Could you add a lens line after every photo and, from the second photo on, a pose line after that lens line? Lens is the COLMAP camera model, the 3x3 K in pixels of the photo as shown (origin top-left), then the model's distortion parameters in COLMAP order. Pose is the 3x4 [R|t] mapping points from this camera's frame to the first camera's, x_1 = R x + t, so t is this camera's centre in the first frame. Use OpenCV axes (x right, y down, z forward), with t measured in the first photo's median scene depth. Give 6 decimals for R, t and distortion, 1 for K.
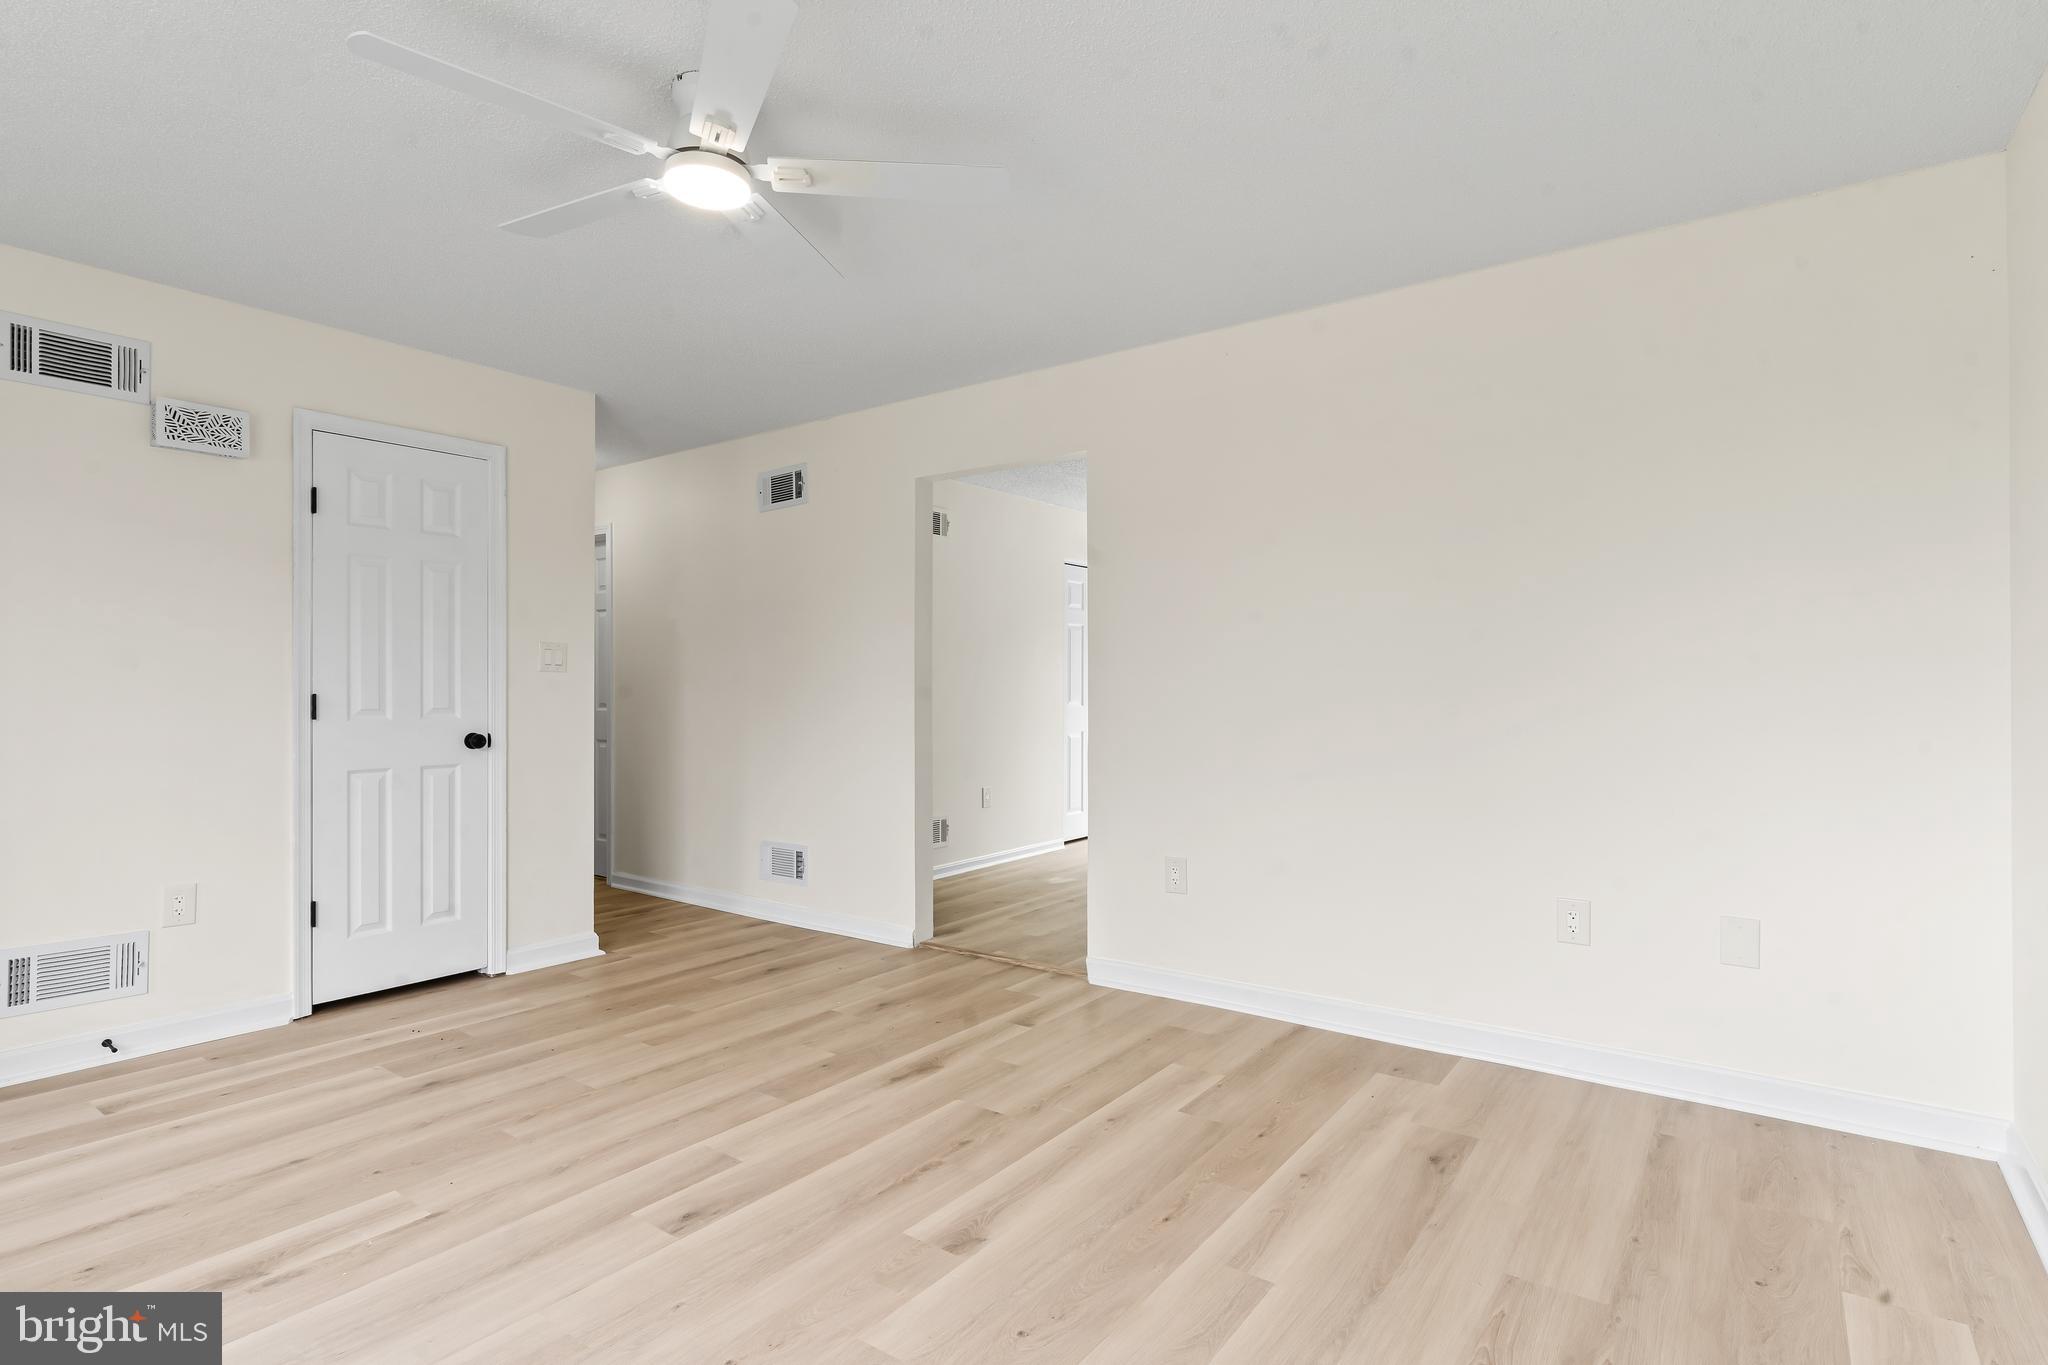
lens RADIAL K [[1013.6, 0, 1032.5], [0, 1013.6, 690.7], [0, 0, 1]] dist [-0.006432, 0.003295]
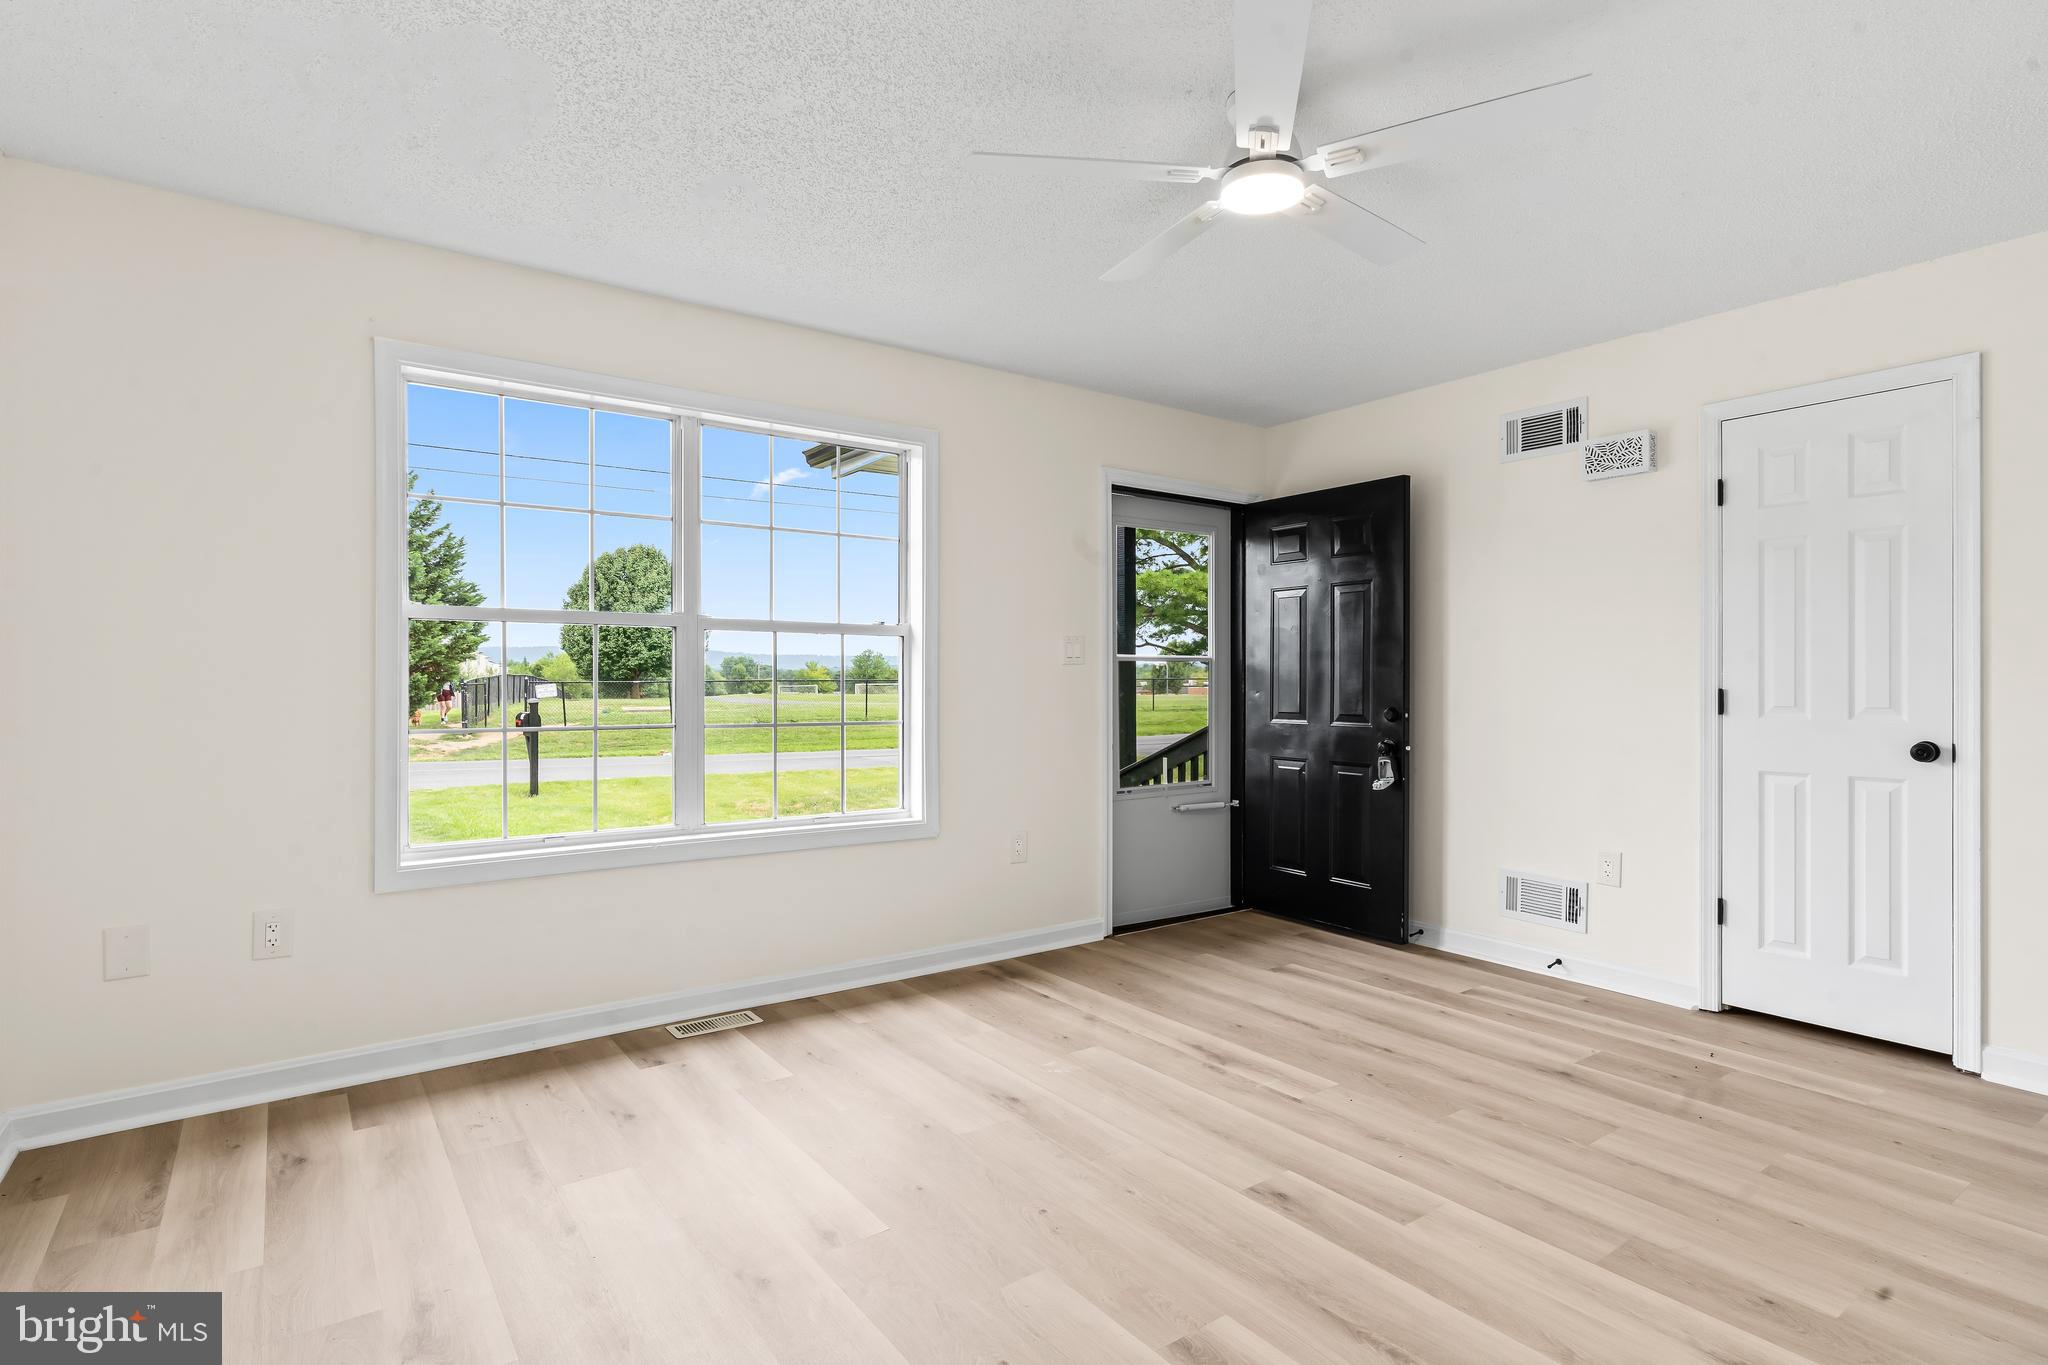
lens RADIAL K [[1013.6, 0, 1022.9], [0, 1013.6, 695.9], [0, 0, 1]] dist [-0.006432, 0.003295]
pose [[-0.318165, 0.009893, -0.947984, 0.528047], [0.000214, 0.999946, 0.010363, -0.001479], [0.948035, 0.003095, -0.318150, 0.791055]]
